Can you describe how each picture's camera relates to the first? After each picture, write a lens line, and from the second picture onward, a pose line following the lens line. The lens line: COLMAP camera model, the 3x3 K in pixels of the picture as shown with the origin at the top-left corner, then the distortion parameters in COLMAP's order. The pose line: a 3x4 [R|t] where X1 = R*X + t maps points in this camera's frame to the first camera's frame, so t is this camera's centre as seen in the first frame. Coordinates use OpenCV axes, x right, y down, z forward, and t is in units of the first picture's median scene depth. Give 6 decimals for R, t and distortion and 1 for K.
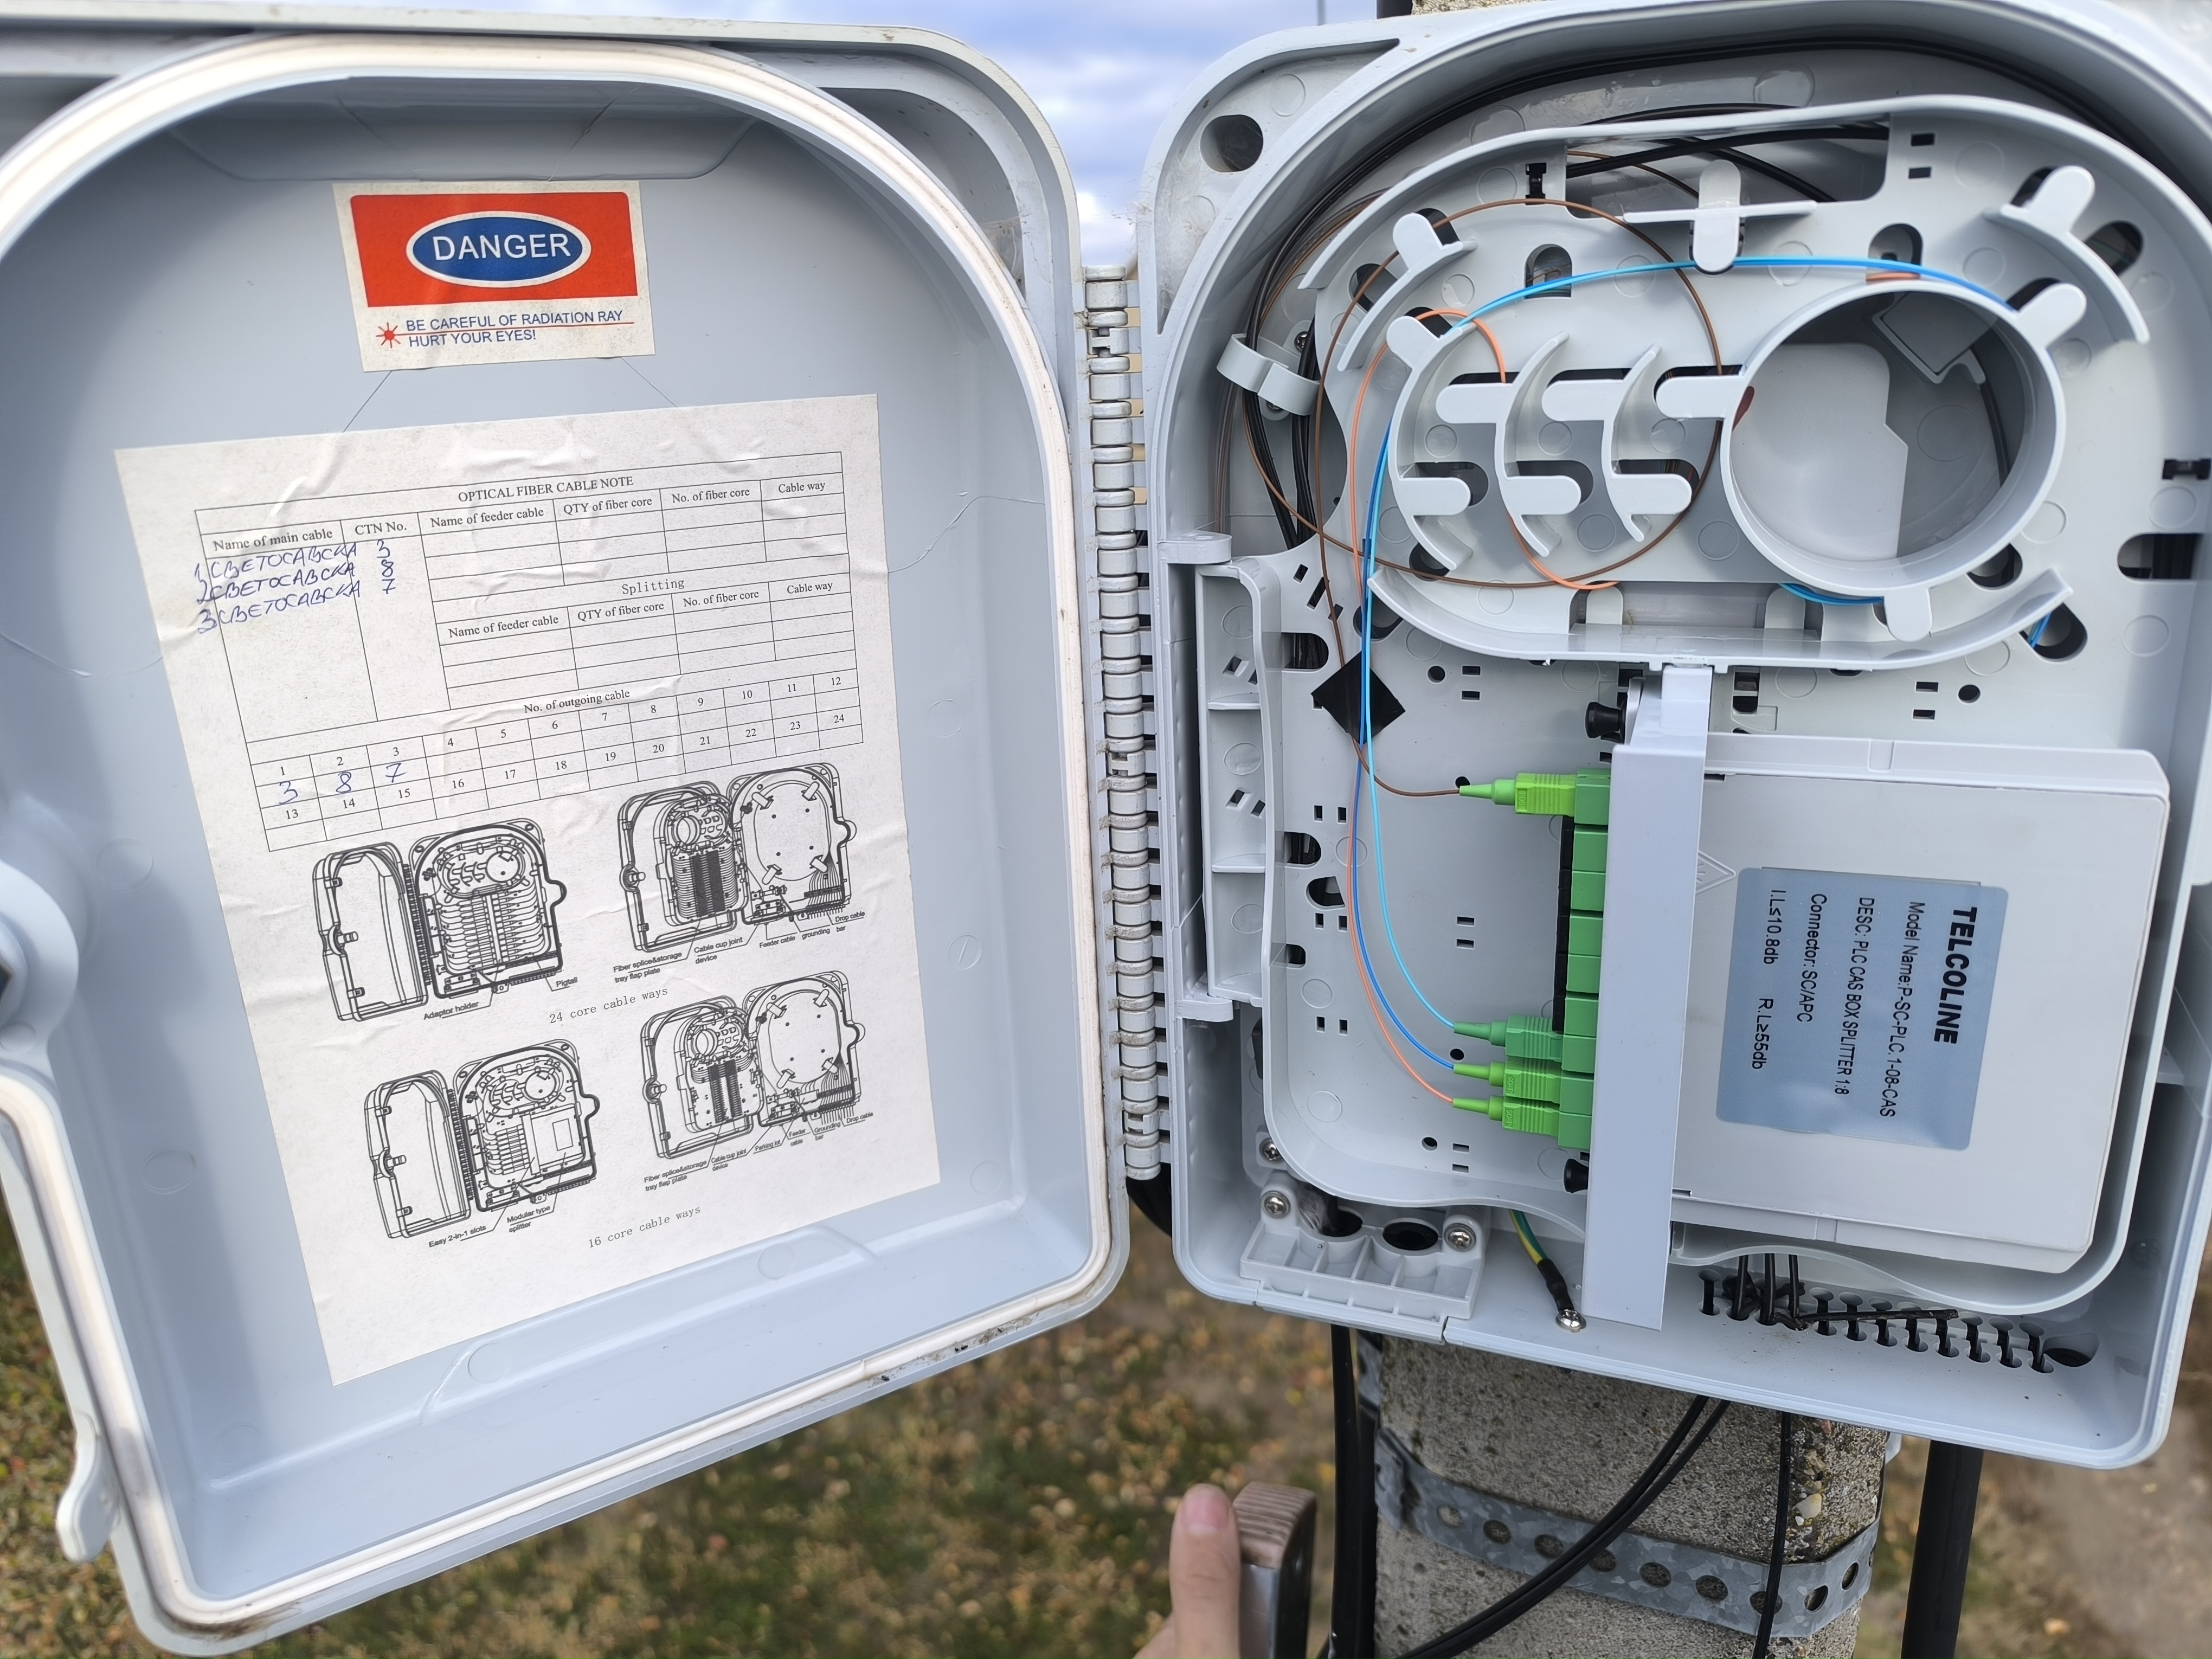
lens RADIAL K [[1491.2, 0, 1108.8], [0, 1491.2, 747.7], [0, 0, 1]] dist [0.000051, 0.002065]
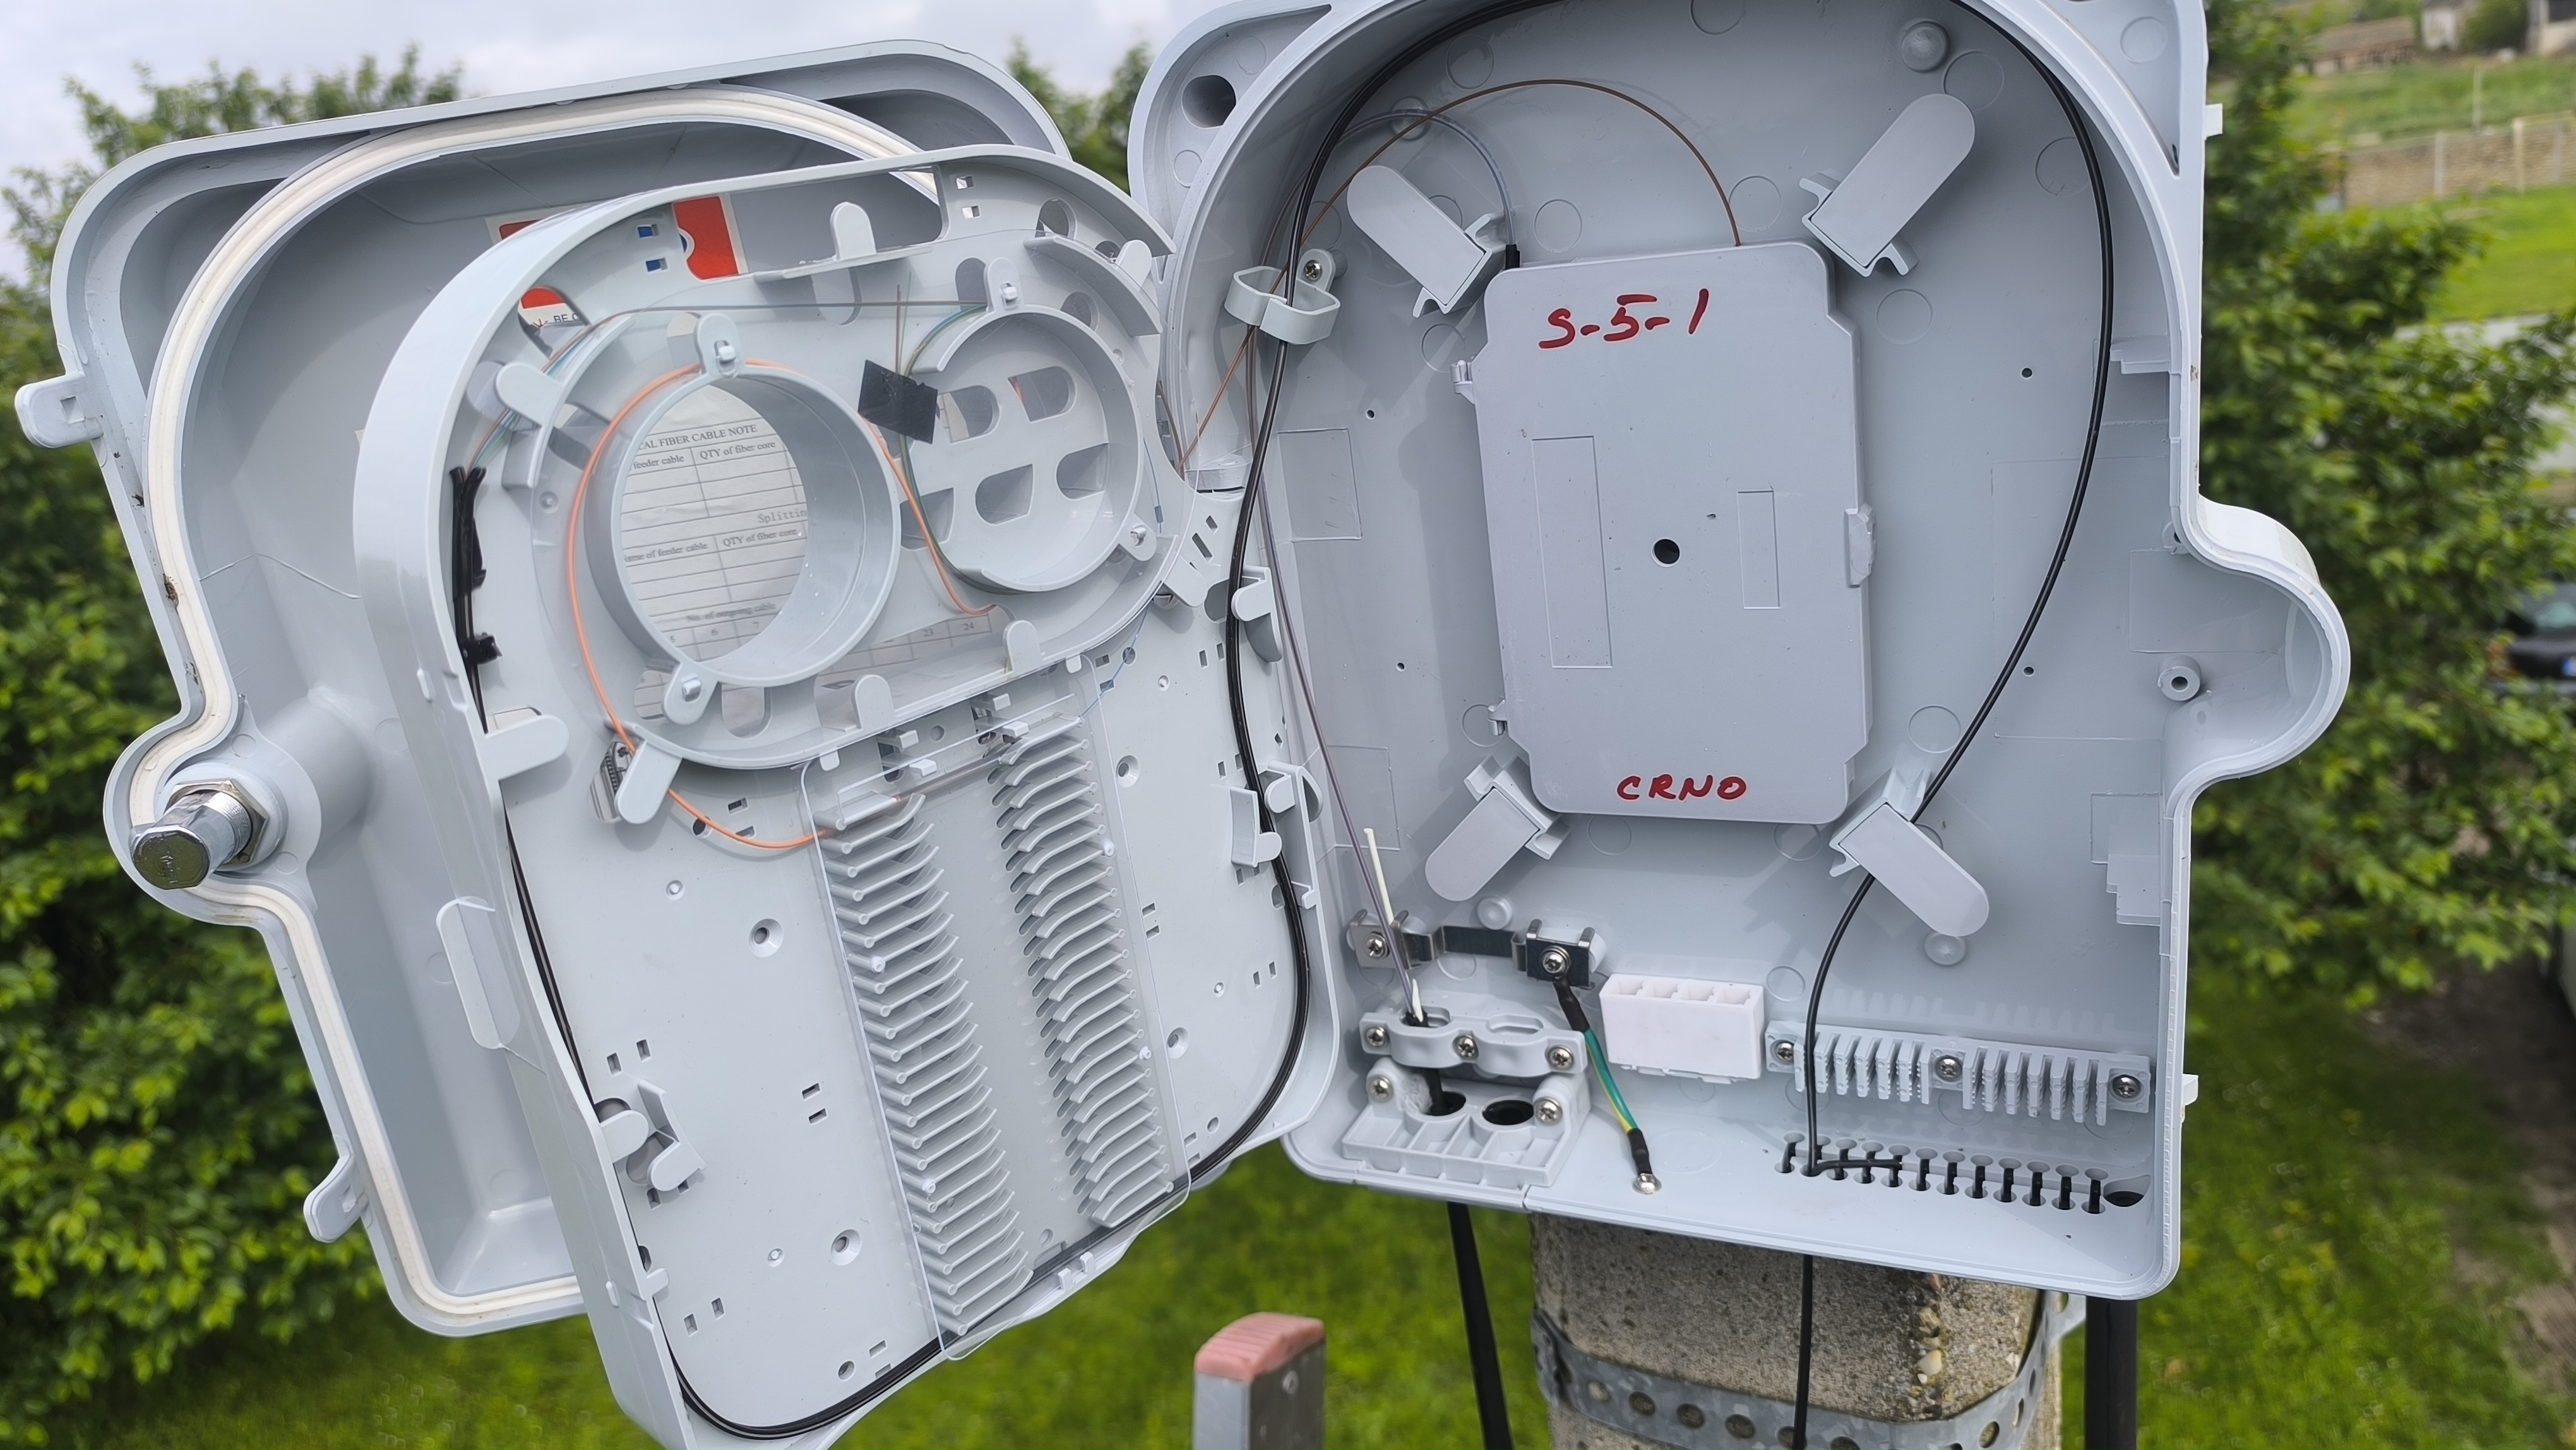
lens RADIAL K [[1742.2, 0, 1290.5], [0, 1742.2, 647.0], [0, 0, 1]] dist [0.036699, -0.063107]
pose [[0.991898, -0.069680, -0.106223, 0.189585], [0.071558, 0.997339, 0.013973, -0.019857], [0.104967, -0.021461, 0.994244, -0.198091]]
